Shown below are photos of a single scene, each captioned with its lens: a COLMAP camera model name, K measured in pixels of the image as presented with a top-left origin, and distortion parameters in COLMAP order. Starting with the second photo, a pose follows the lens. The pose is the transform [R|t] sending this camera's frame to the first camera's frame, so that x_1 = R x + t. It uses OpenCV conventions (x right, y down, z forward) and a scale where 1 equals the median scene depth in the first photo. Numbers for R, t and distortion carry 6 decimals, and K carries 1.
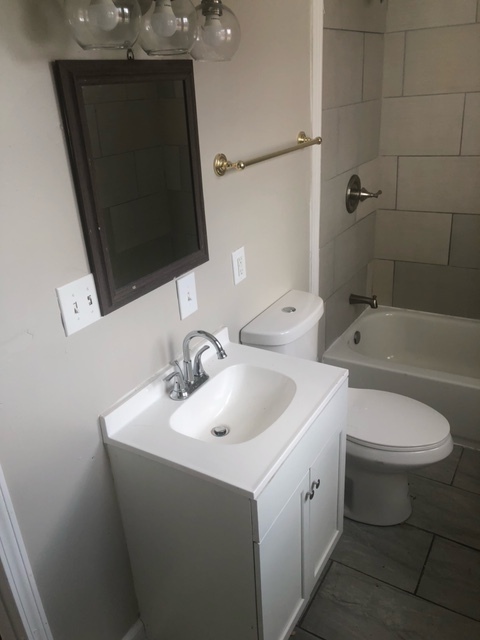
lens RADIAL K [[519.5, 0, 240.0], [0, 519.5, 320.0], [0, 0, 1]] dist [0.050845, -0.058002]
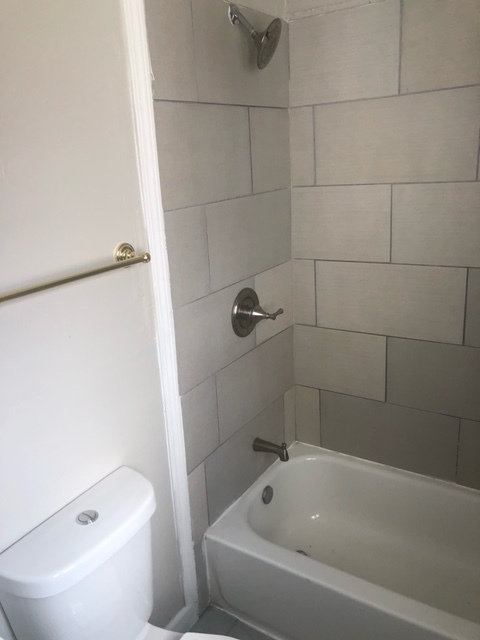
lens RADIAL K [[519.5, 0, 240.0], [0, 519.5, 320.0], [0, 0, 1]] dist [0.050845, -0.058002]
pose [[0.999643, 0.016353, -0.021124, 0.220151], [-0.018593, 0.993690, -0.110613, -0.145697], [0.019182, 0.110966, 0.993639, 0.261692]]
